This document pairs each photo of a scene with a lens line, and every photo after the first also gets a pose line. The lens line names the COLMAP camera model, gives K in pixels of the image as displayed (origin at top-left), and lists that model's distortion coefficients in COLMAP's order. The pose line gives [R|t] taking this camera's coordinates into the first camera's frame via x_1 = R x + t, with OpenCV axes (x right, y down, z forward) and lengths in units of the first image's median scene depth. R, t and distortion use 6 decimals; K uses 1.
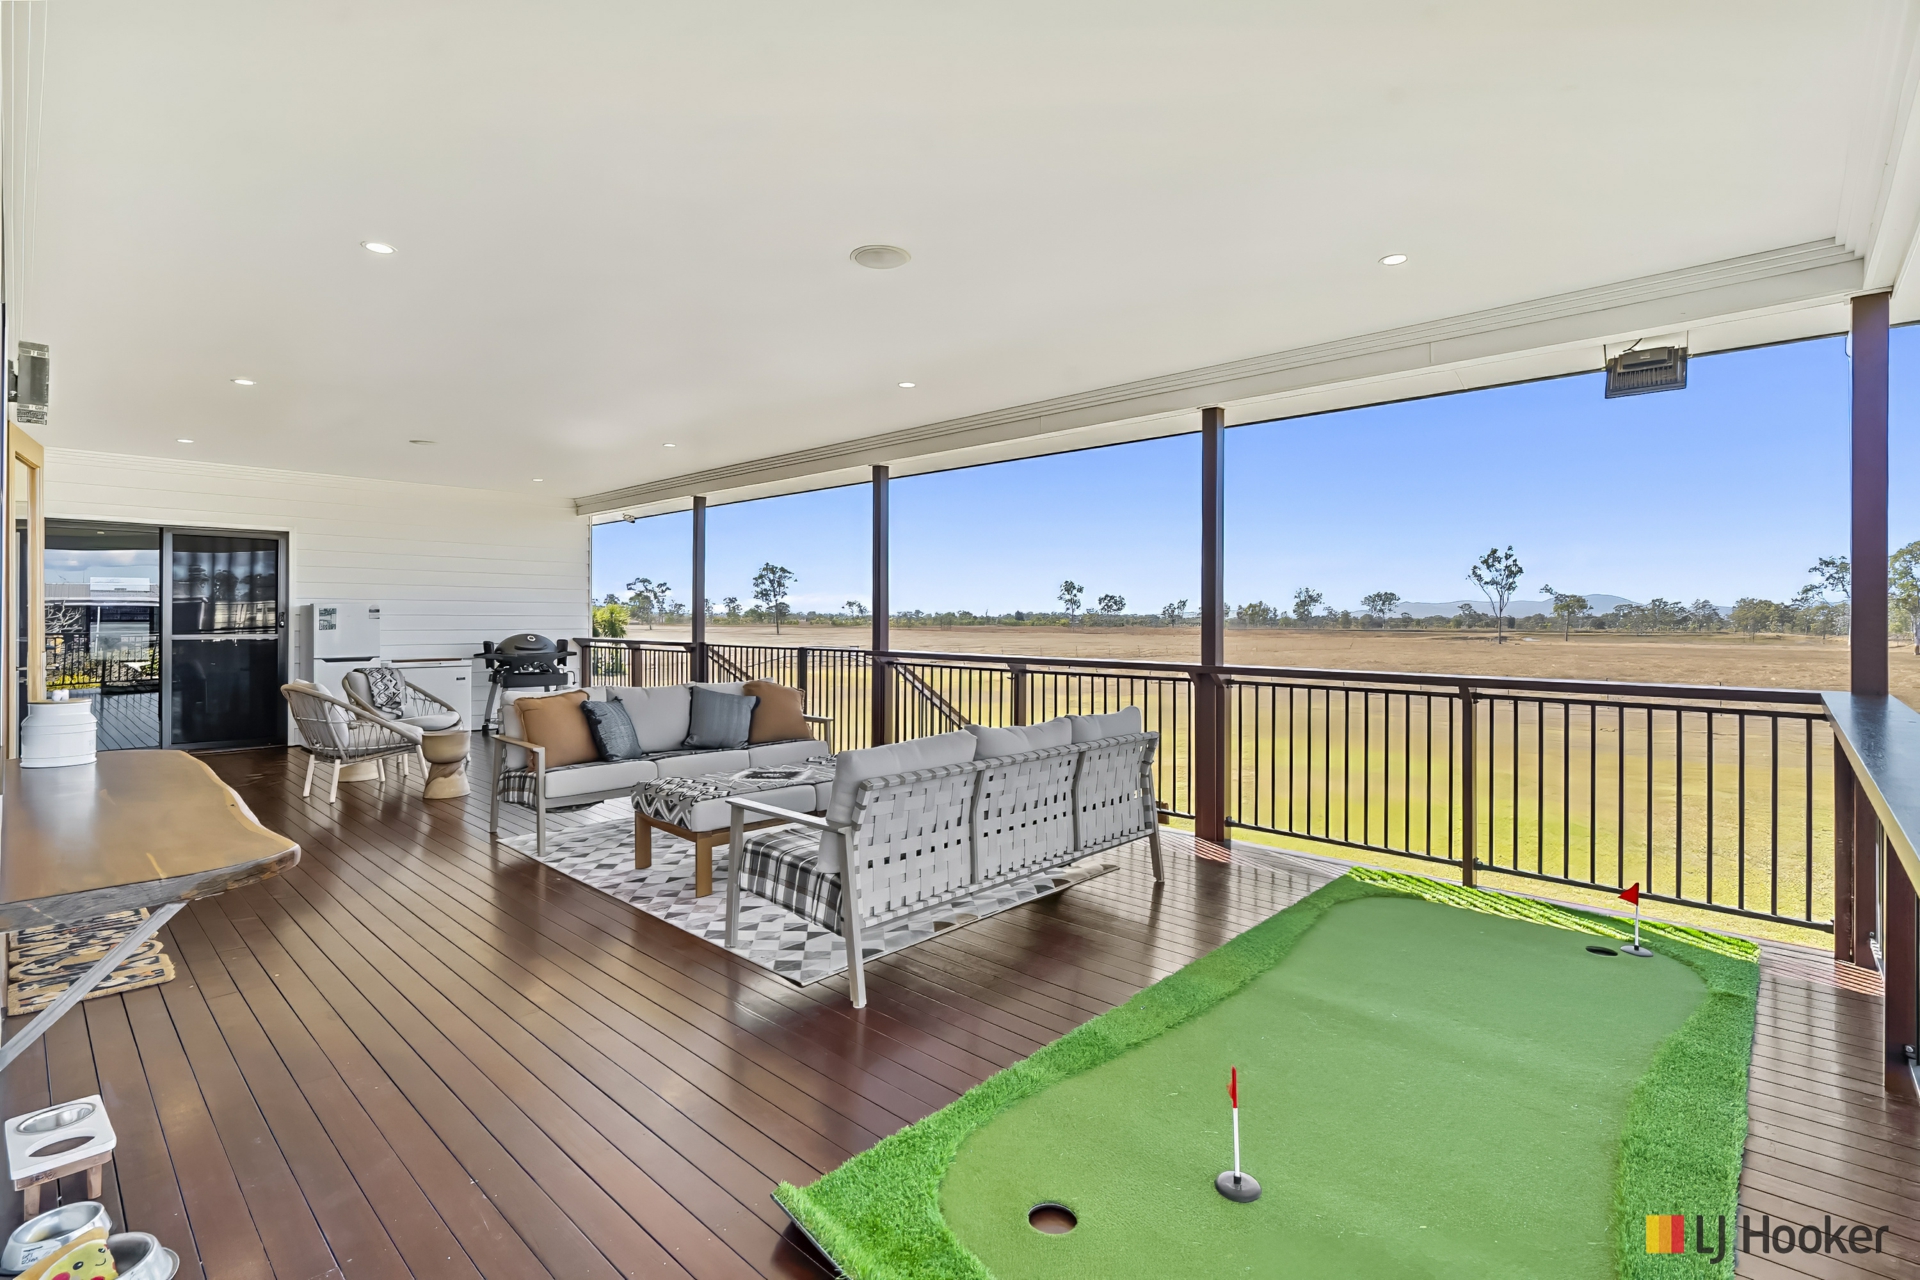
lens RADIAL K [[877.1, 0, 1012.6], [0, 877.1, 620.0], [0, 0, 1]] dist [0.003847, 0.001058]
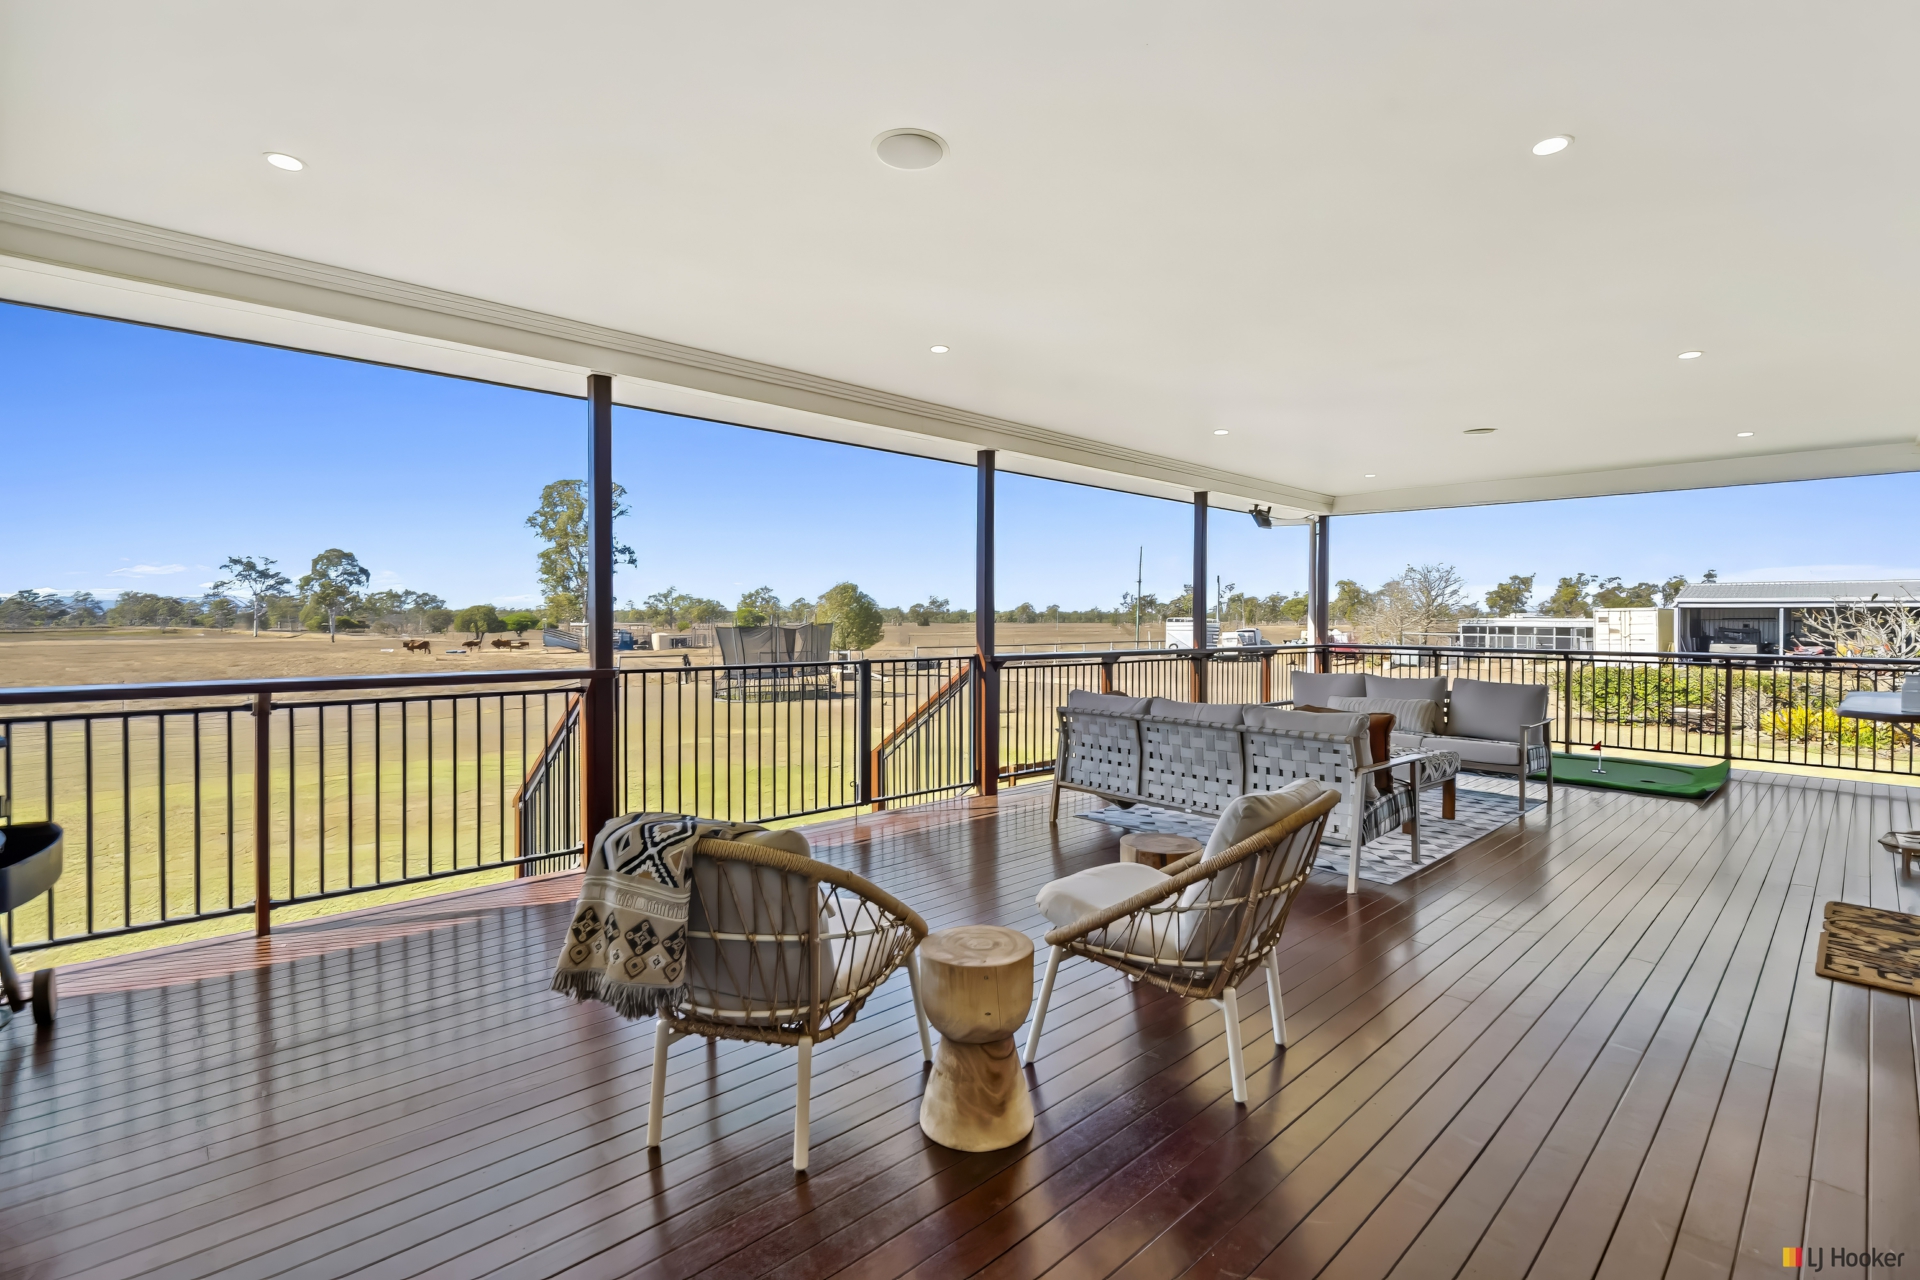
lens RADIAL K [[877.1, 0, 995.7], [0, 877.1, 623.3], [0, 0, 1]] dist [0.003847, 0.001058]
pose [[0.069761, -0.007997, 0.997532, -0.274786], [-0.001151, 0.999967, 0.008097, -0.000999], [-0.997563, -0.001713, 0.069750, 0.240694]]
